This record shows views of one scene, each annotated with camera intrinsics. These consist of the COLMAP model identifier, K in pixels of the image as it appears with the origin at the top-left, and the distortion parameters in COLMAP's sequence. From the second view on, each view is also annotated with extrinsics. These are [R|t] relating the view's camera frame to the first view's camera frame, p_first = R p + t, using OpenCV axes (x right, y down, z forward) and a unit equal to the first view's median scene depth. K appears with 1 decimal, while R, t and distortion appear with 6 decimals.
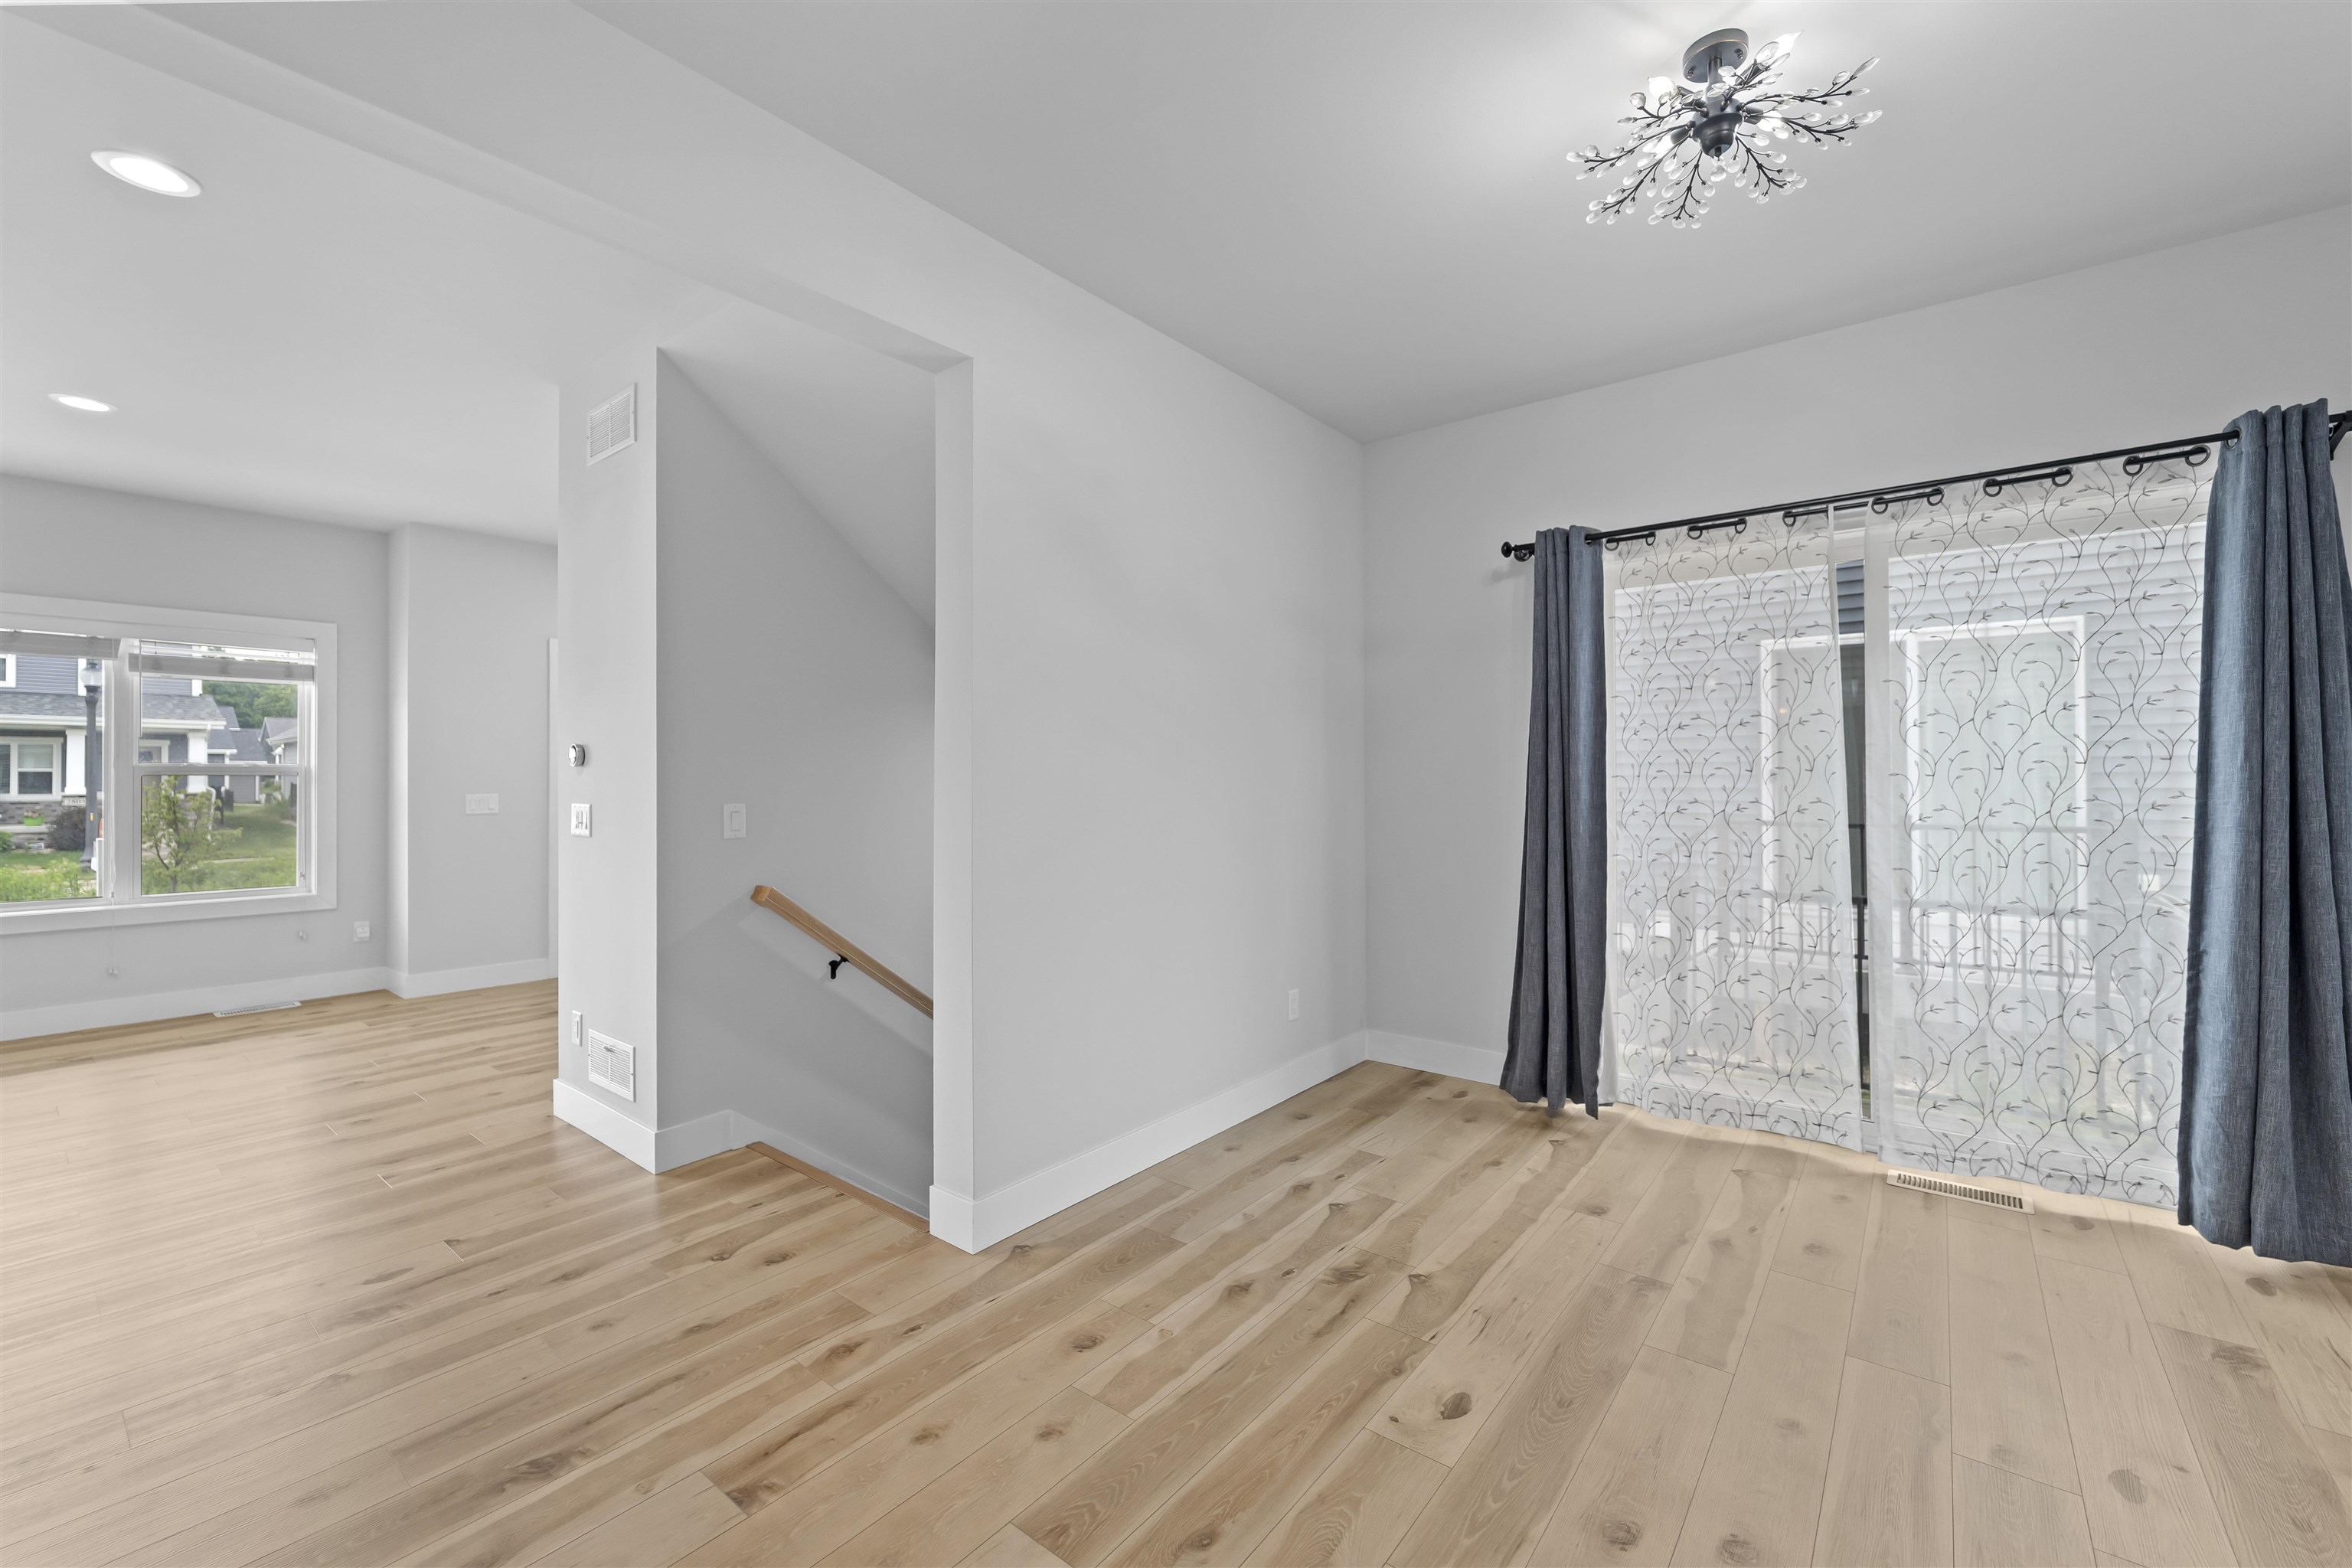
lens RADIAL K [[961.4, 0, 1175.5], [0, 961.4, 771.4], [0, 0, 1]] dist [0.000793, 0.000005]
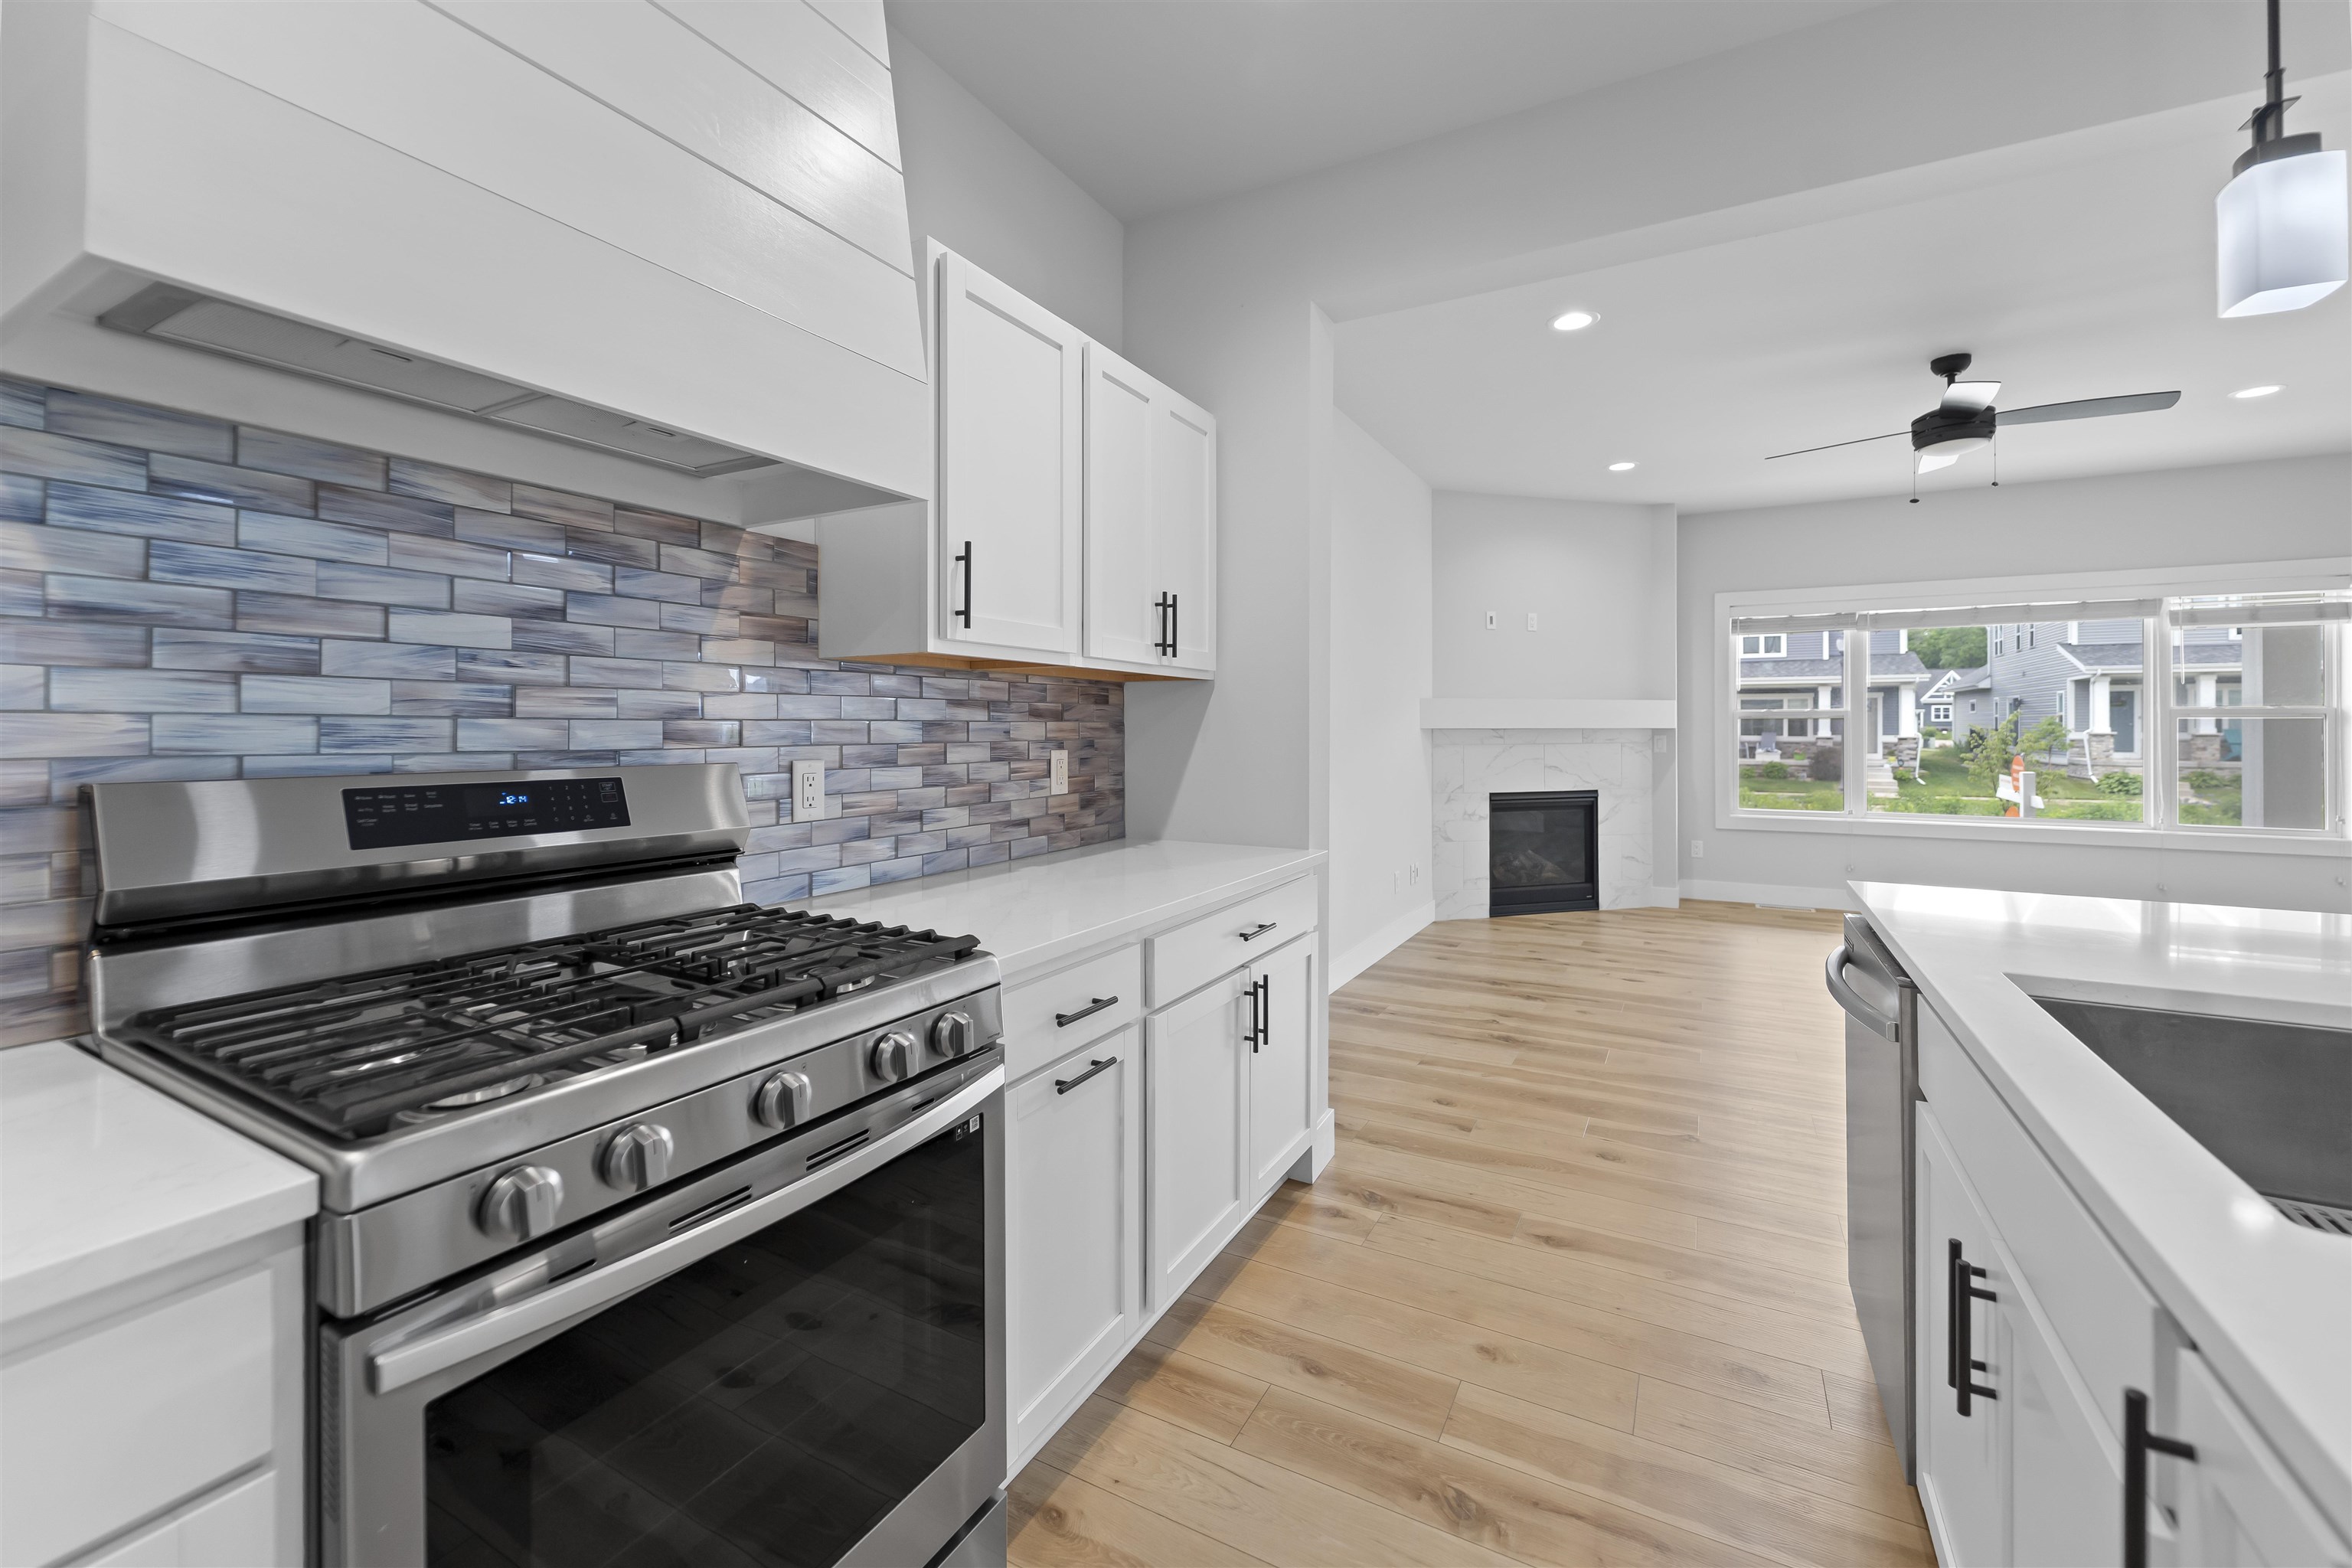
lens RADIAL K [[957.1, 0, 1179.0], [0, 957.1, 725.3], [0, 0, 1]] dist [-0.000840, -0.000240]
pose [[0.170245, 0.000049, -0.985402, -0.157397], [0.007063, 0.999974, 0.001270, 0.003496], [0.985377, -0.007176, 0.170240, -0.311825]]
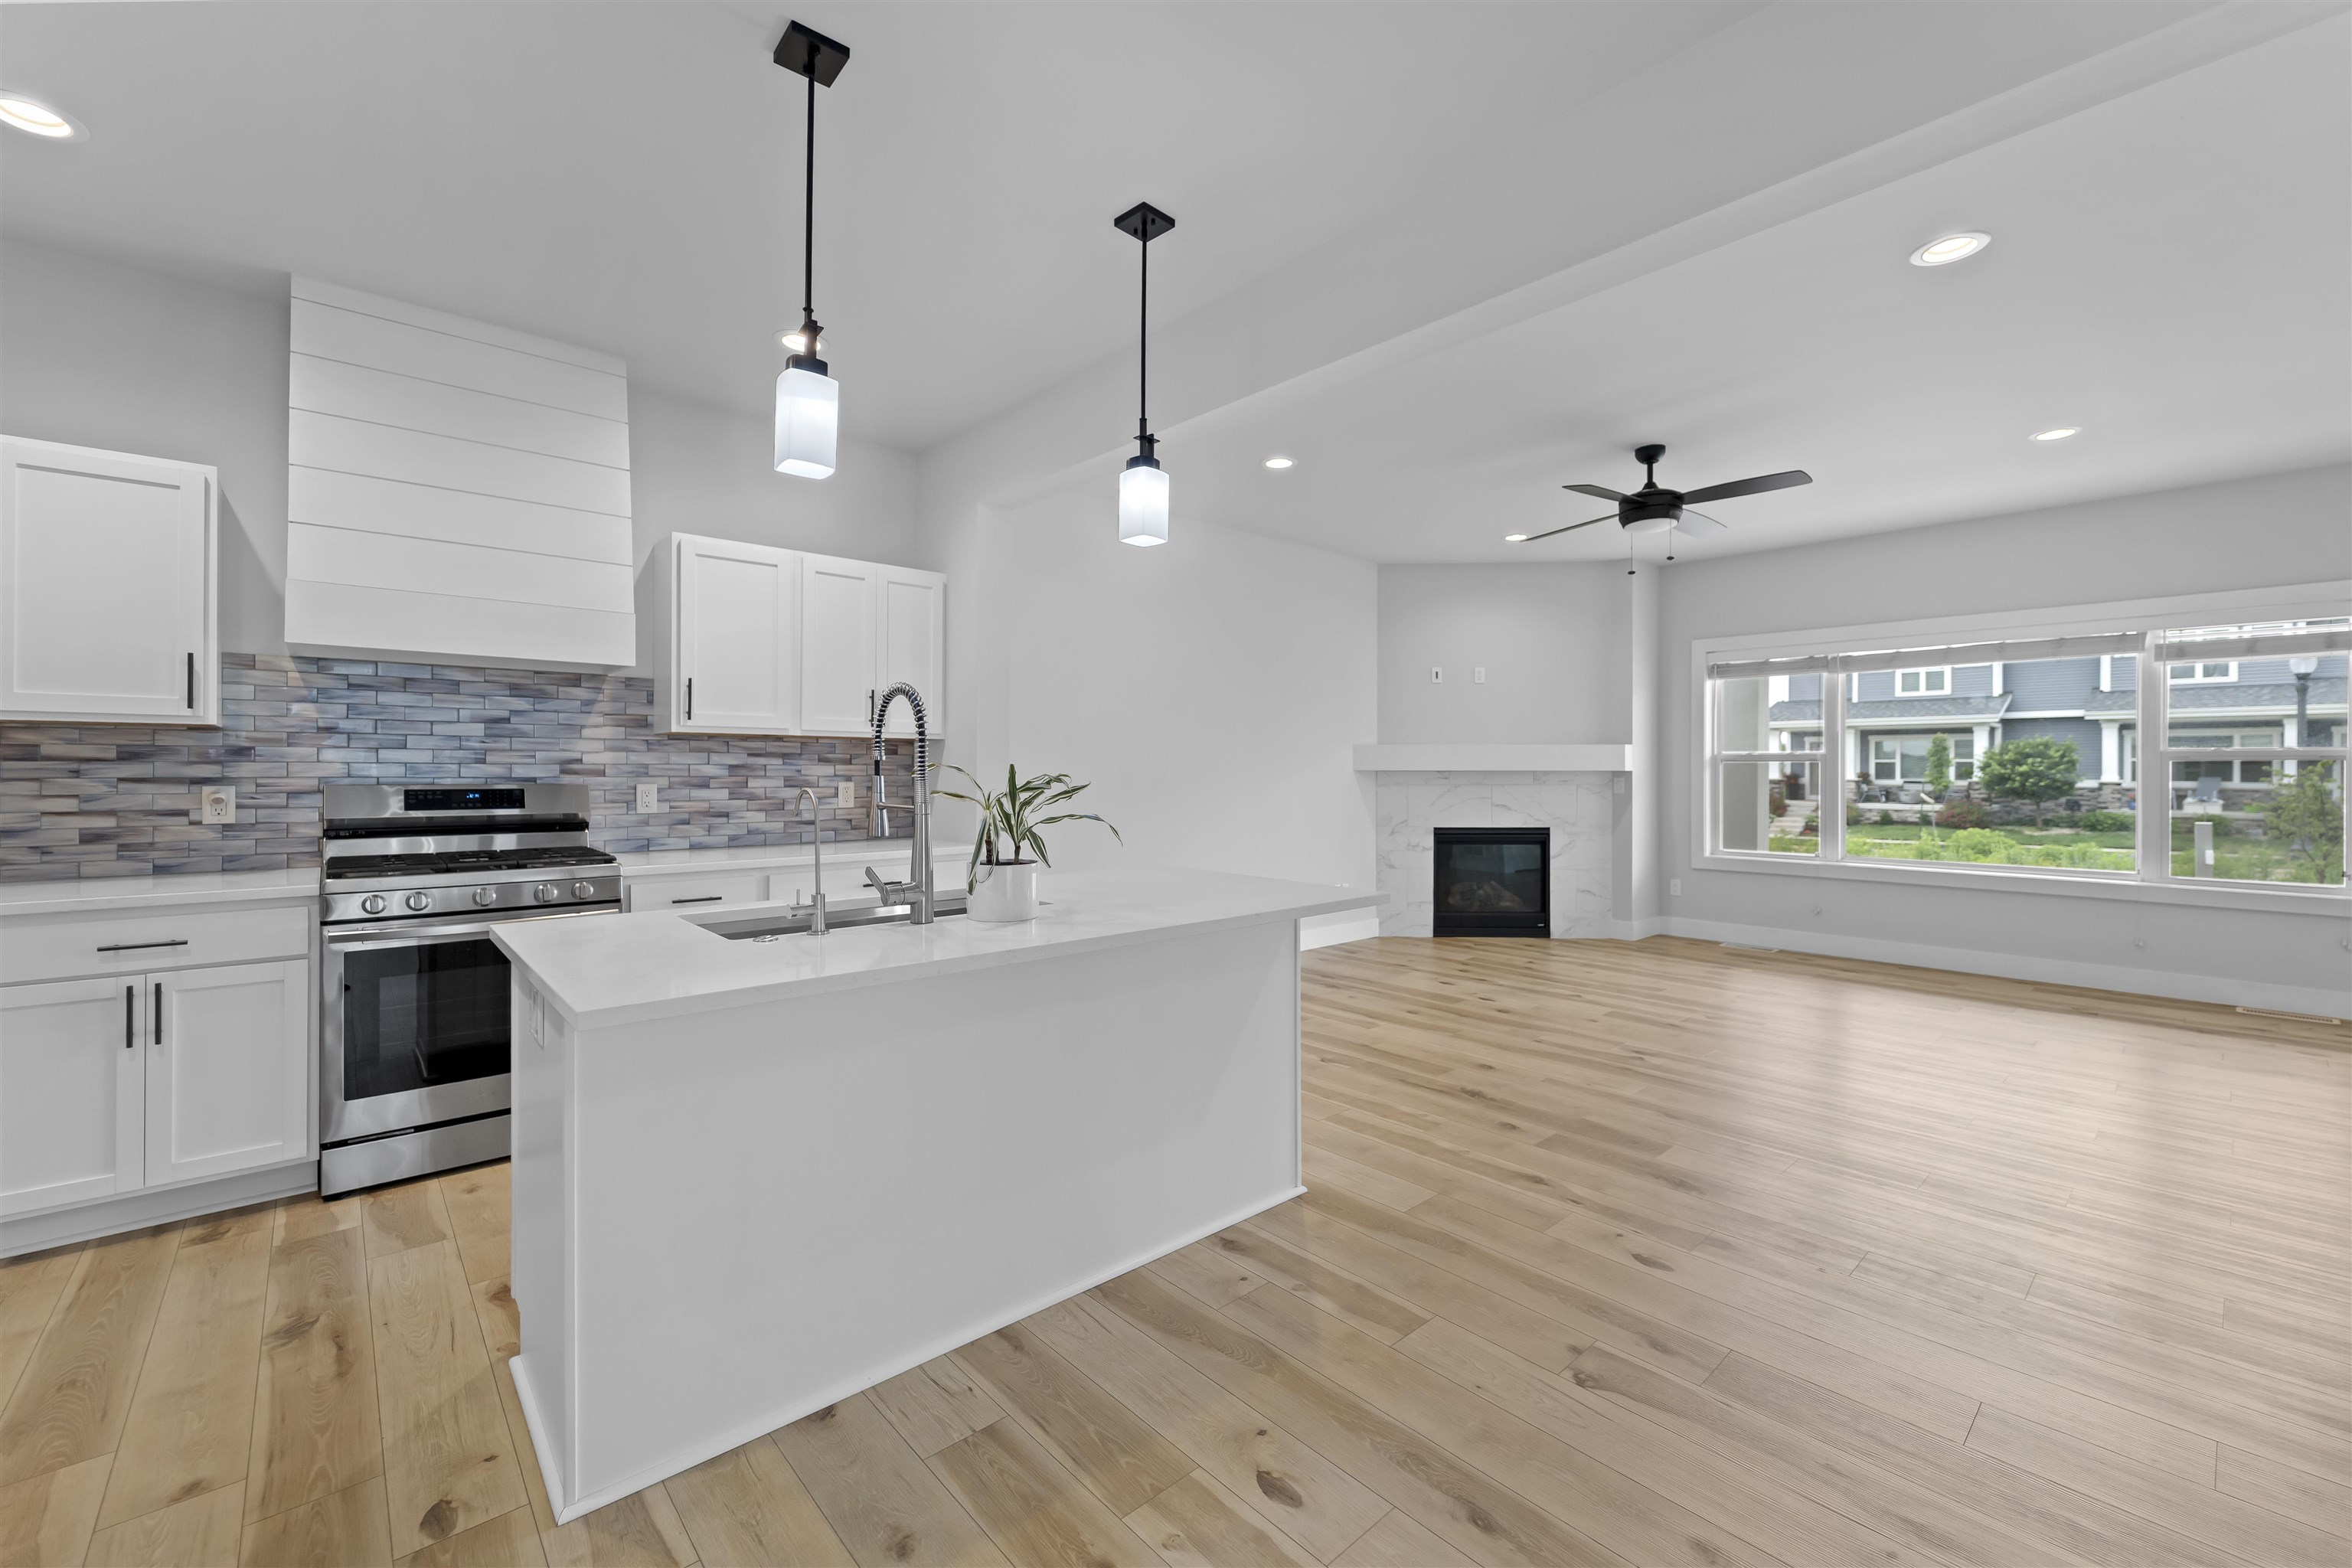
lens RADIAL K [[956.7, 0, 1179.6], [0, 956.7, 770.2], [0, 0, 1]] dist [-0.000455, -0.000721]
pose [[-0.162839, 0.003641, -0.986646, 0.105835], [0.005393, 0.999982, 0.002800, 0.005487], [0.986638, -0.004865, -0.162856, 0.106104]]
